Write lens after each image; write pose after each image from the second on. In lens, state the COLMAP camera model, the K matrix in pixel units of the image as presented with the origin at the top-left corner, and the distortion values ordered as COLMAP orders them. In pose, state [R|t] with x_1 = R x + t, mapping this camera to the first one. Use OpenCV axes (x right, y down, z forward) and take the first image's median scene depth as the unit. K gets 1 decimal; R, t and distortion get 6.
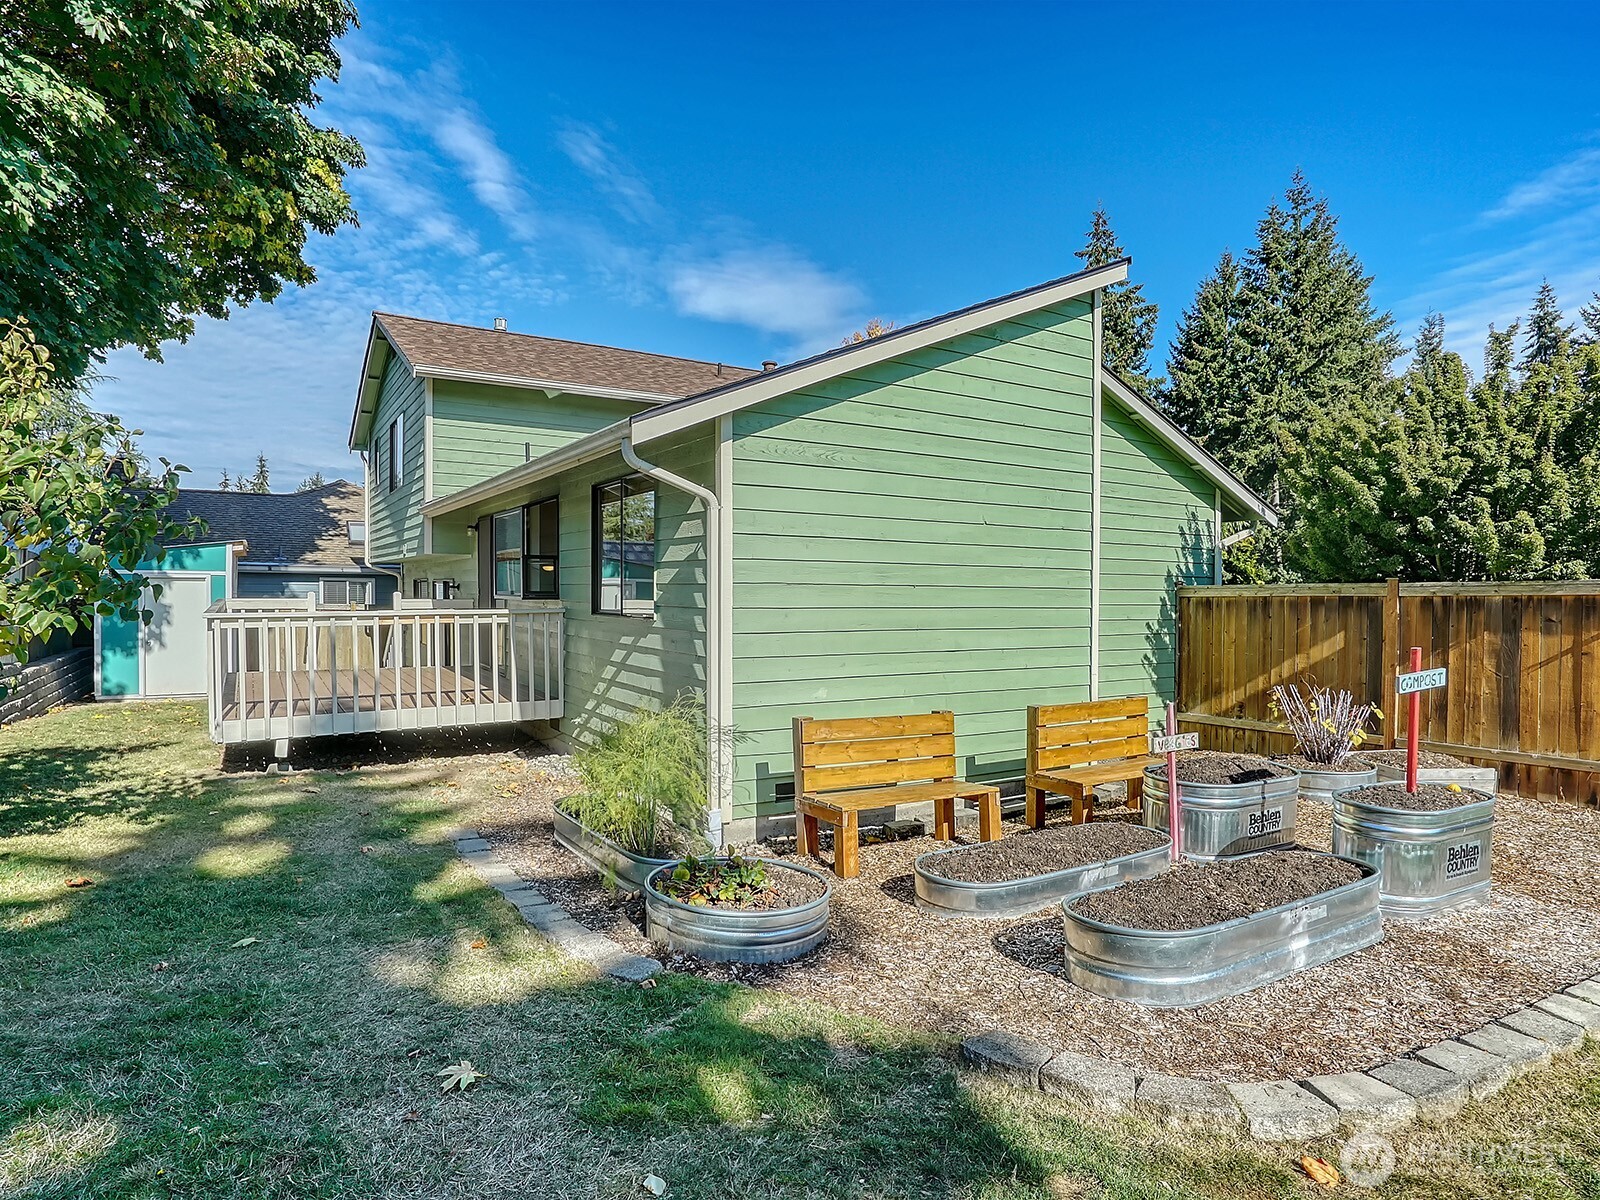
lens RADIAL K [[819.8, 0, 800.0], [0, 819.8, 600.0], [0, 0, 1]] dist [-0.005093, -0.000692]
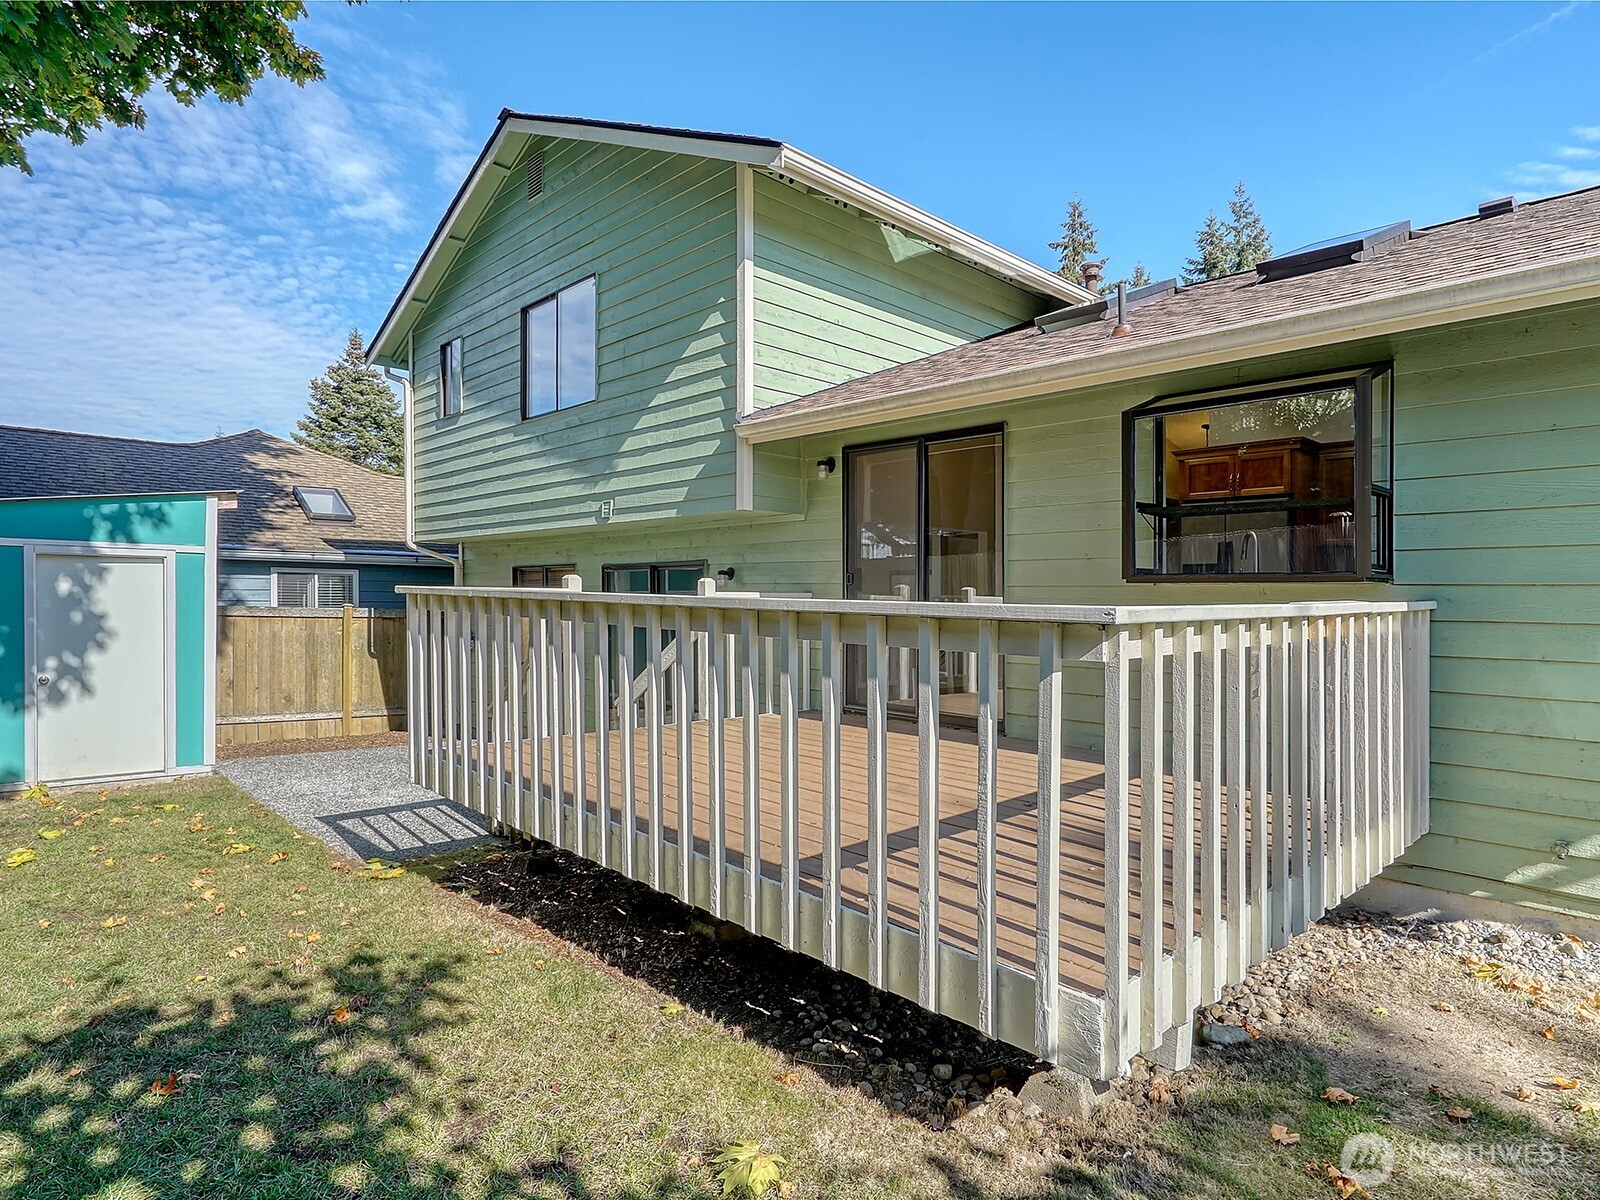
lens RADIAL K [[798.0, 0, 800.0], [0, 798.0, 600.0], [0, 0, 1]] dist [0.005761, 0.000653]
pose [[0.970216, -0.008810, 0.242083, -0.298837], [0.011214, 0.999901, -0.008555, 0.004885], [-0.241983, 0.011015, 0.970218, 0.256050]]
